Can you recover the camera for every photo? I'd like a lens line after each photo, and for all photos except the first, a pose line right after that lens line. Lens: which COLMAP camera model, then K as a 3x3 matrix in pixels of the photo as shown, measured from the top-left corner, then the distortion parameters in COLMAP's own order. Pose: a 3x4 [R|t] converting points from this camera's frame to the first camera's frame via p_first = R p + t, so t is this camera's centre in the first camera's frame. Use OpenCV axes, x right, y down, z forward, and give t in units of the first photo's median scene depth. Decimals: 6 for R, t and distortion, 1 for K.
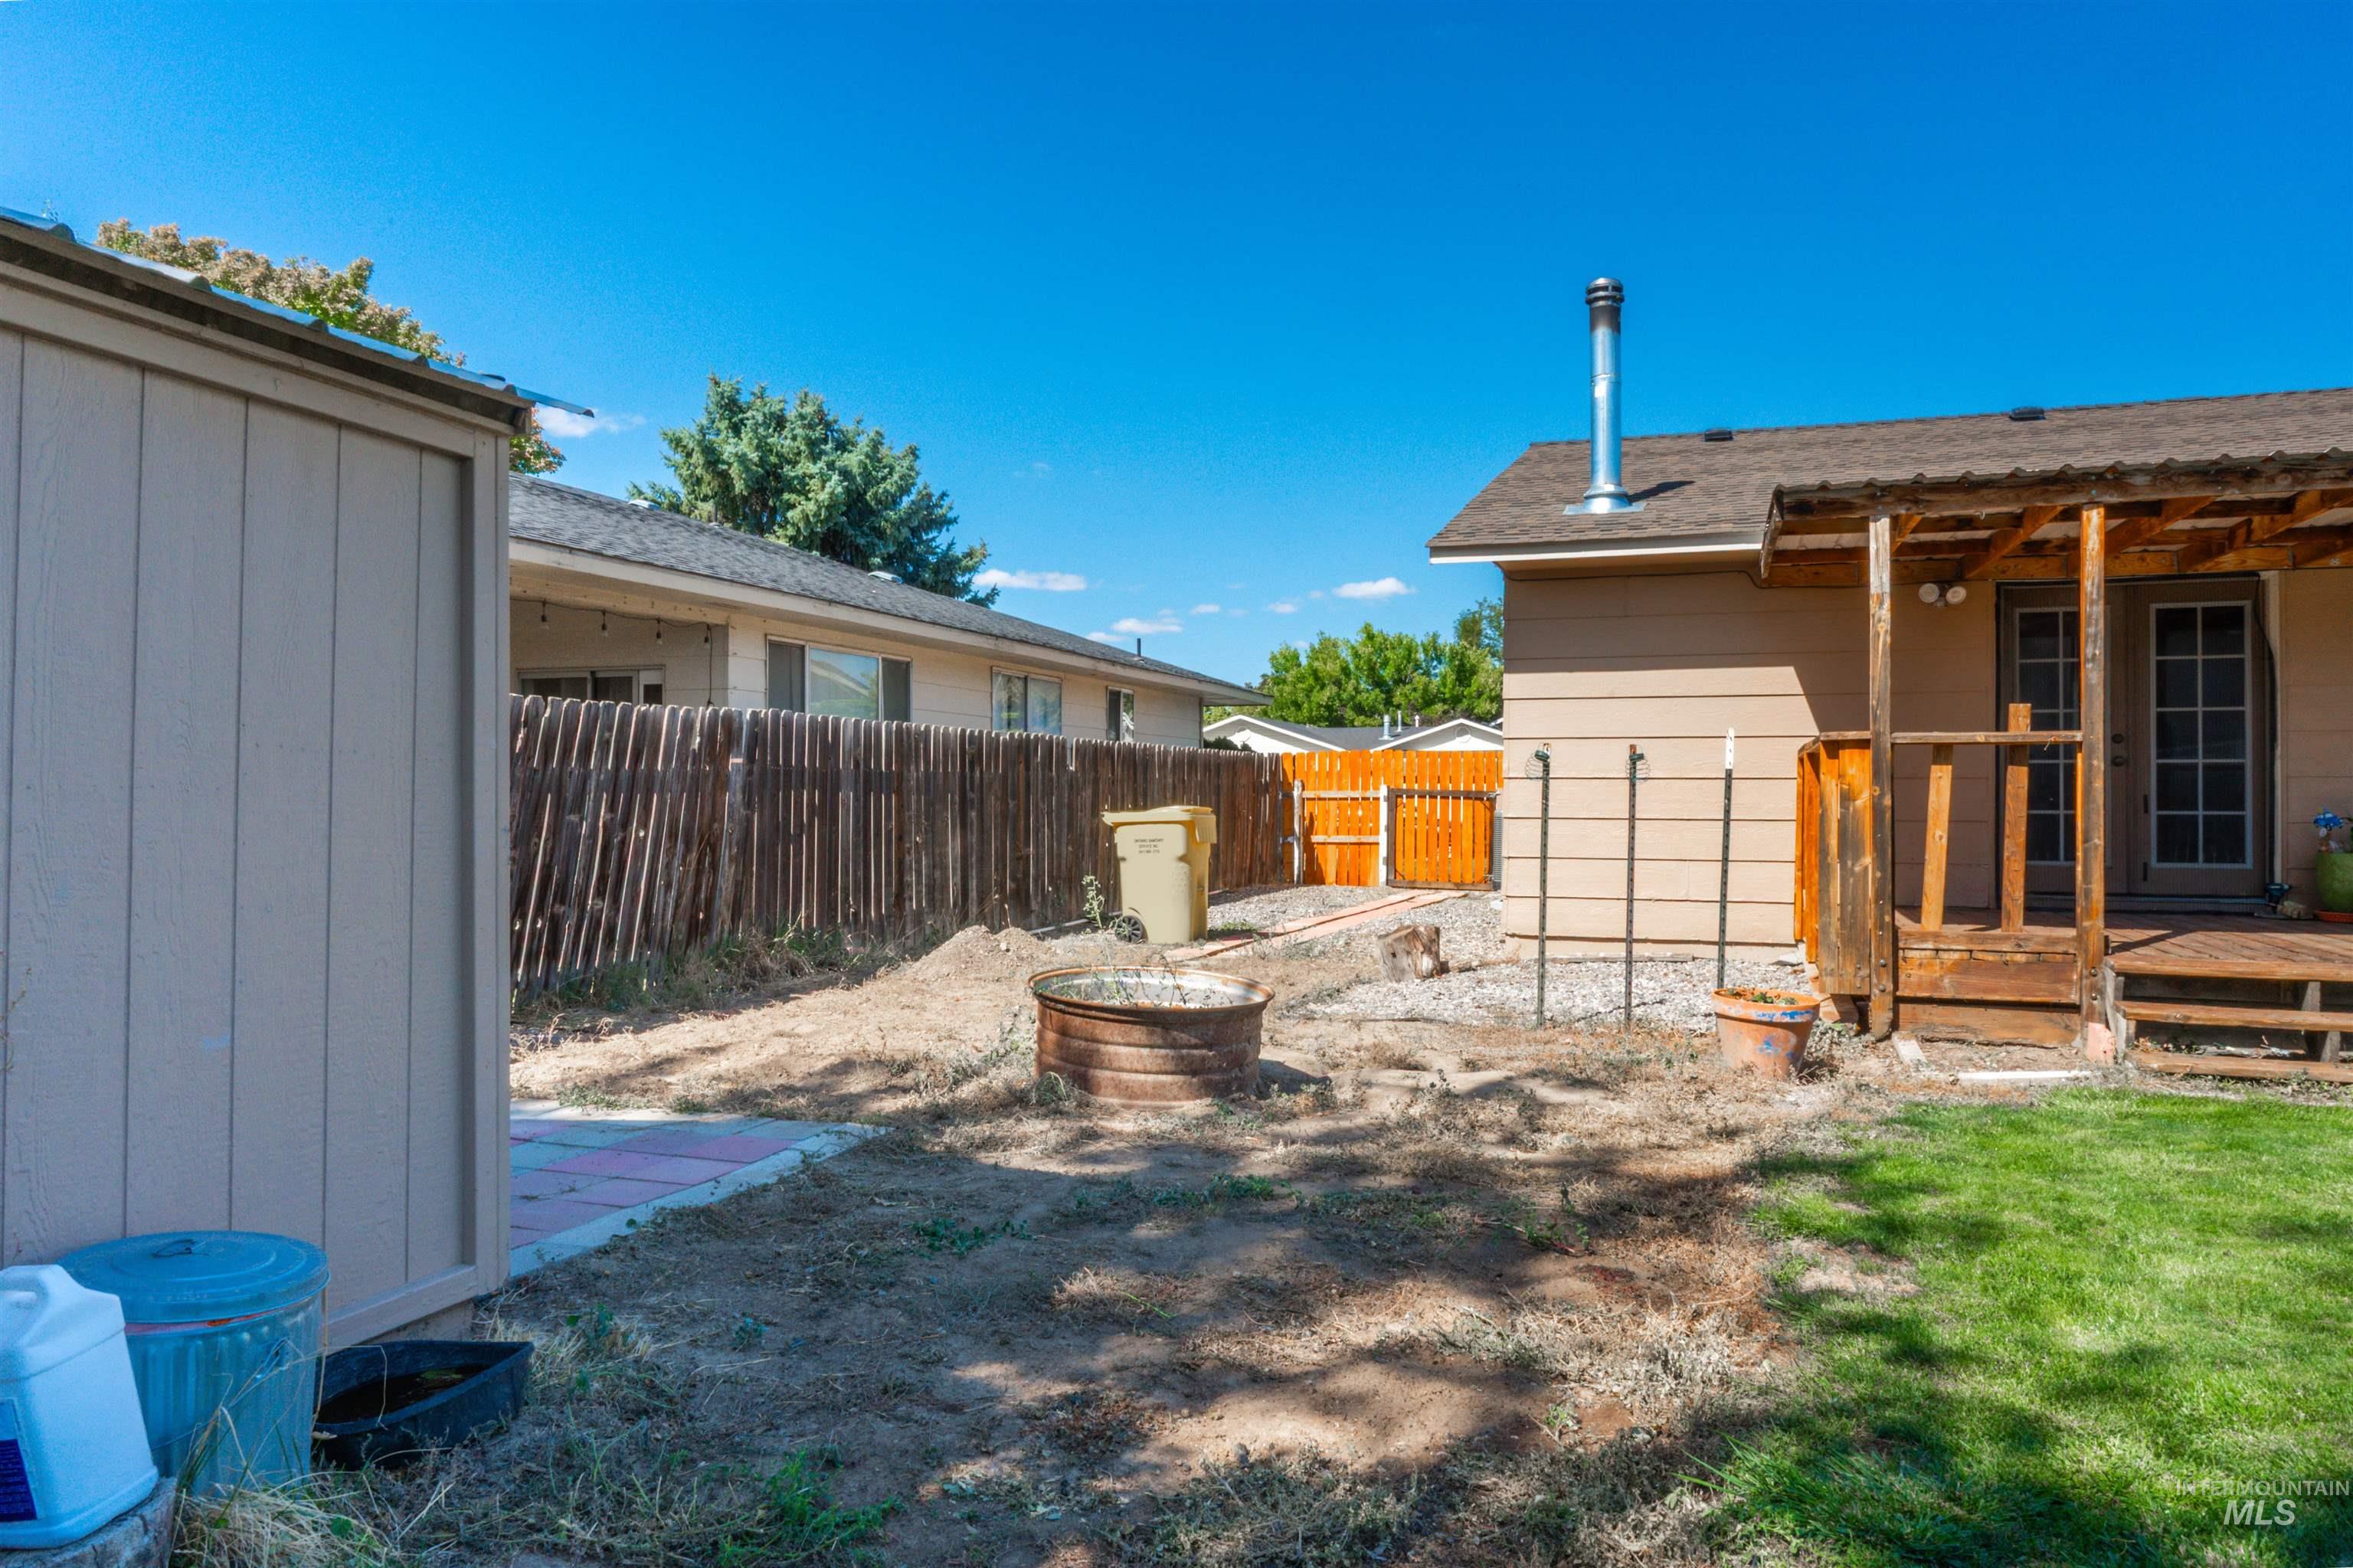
lens RADIAL K [[1633.9, 0, 1170.8], [0, 1633.9, 776.7], [0, 0, 1]] dist [-0.003051, -0.001565]
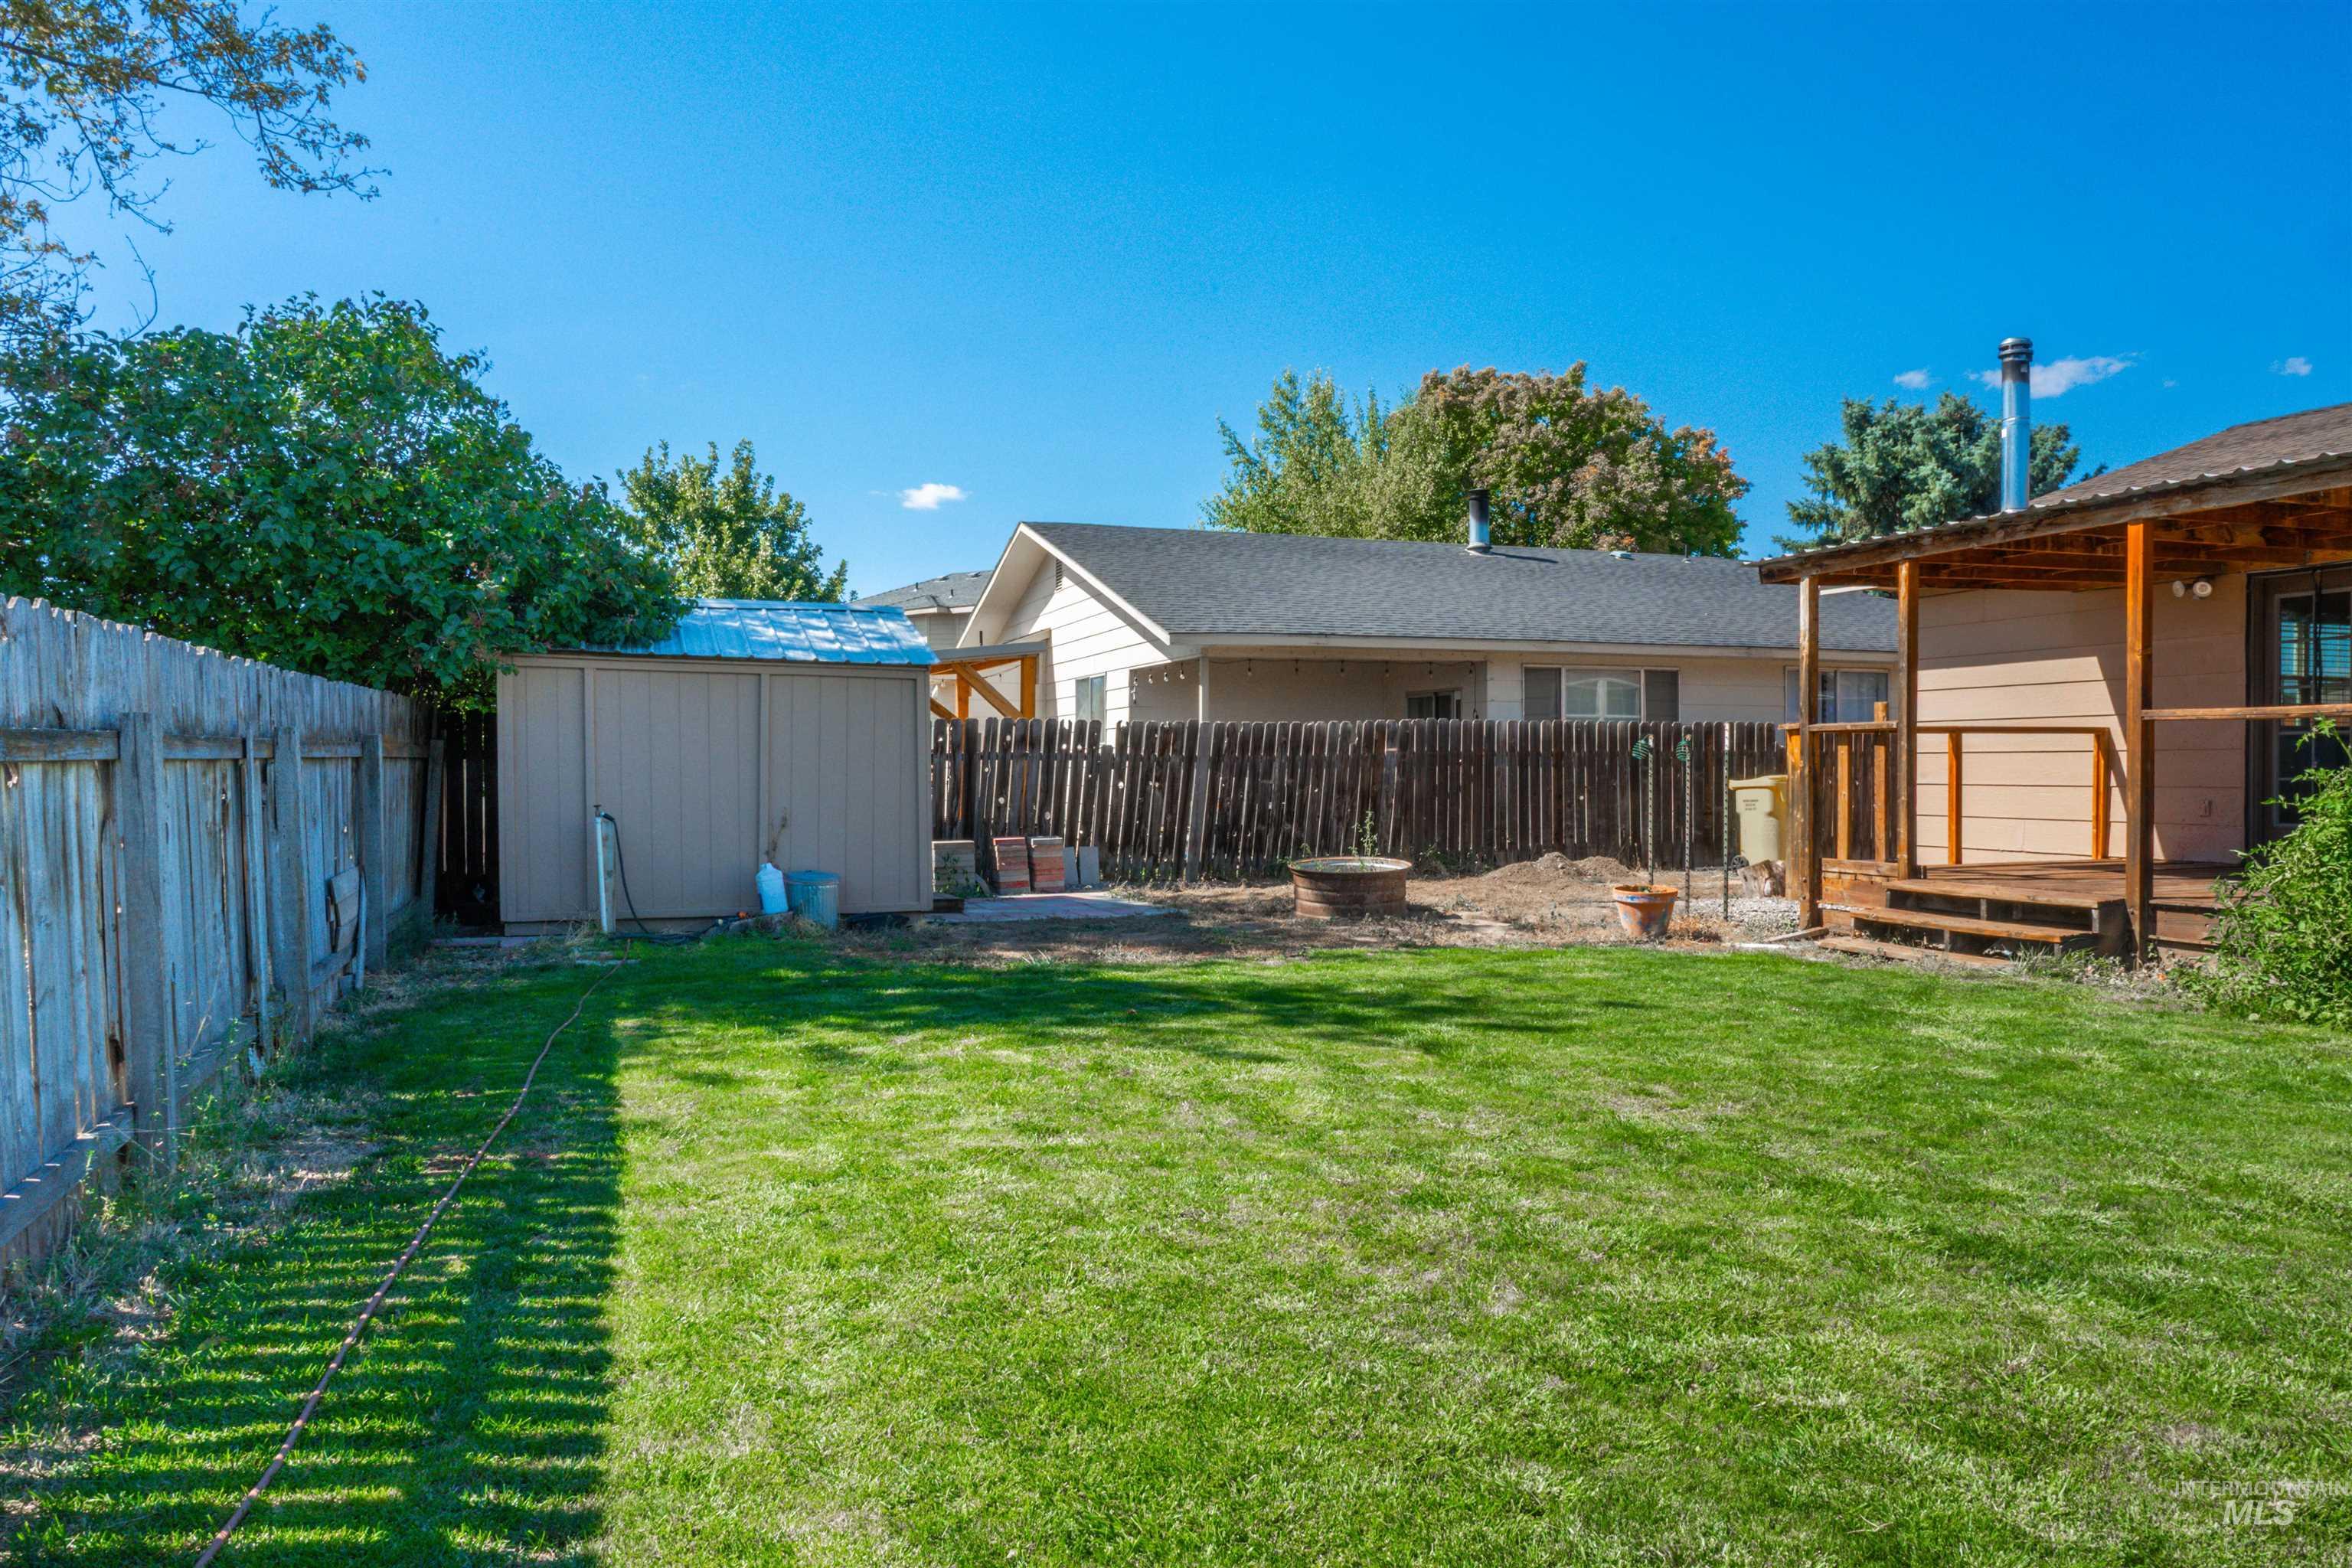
lens RADIAL K [[1584.9, 0, 1172.5], [0, 1584.9, 769.0], [0, 0, 1]] dist [0.009797, -0.002984]
pose [[0.646516, -0.005913, -0.762878, 0.671303], [0.015806, 0.999859, 0.005645, -0.002071], [0.762737, -0.015708, 0.646518, -0.211811]]
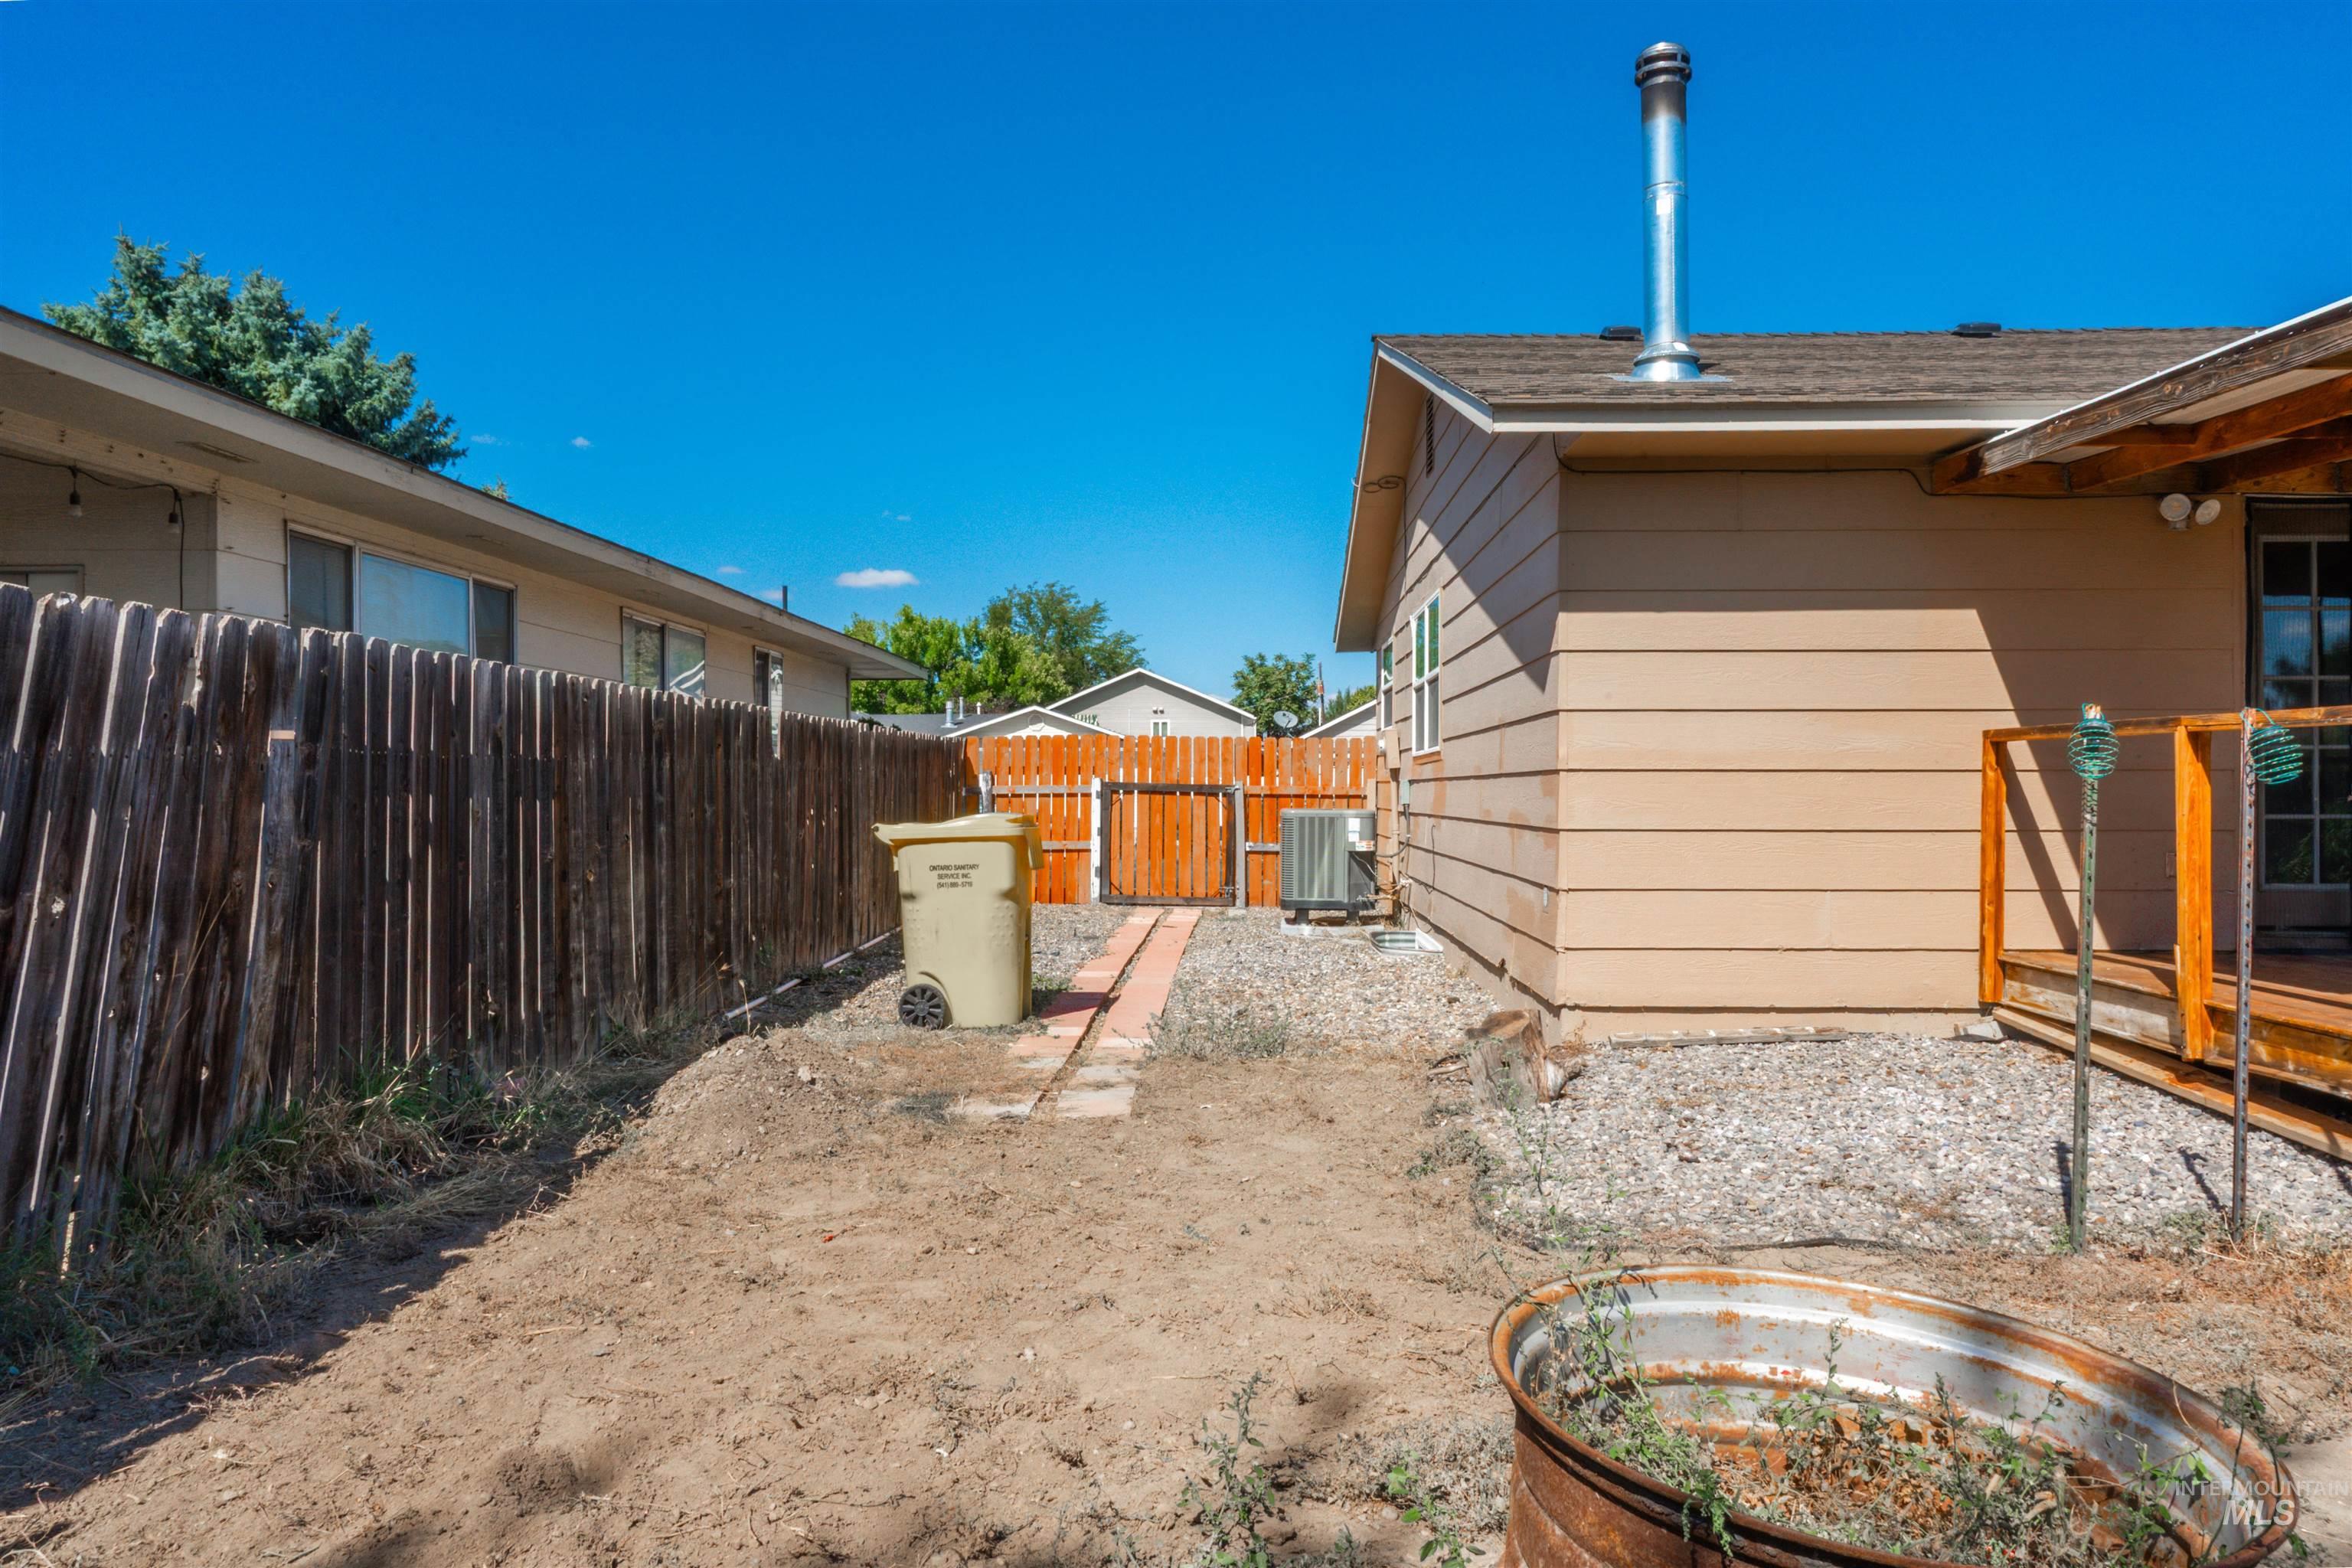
lens RADIAL K [[1607.4, 0, 1163.9], [0, 1607.4, 782.6], [0, 0, 1]] dist [-0.002895, -0.001031]
pose [[0.952263, -0.003331, 0.305261, -0.126426], [0.000394, 0.999953, 0.009685, -0.000379], [-0.305279, -0.009103, 0.952219, 0.368525]]
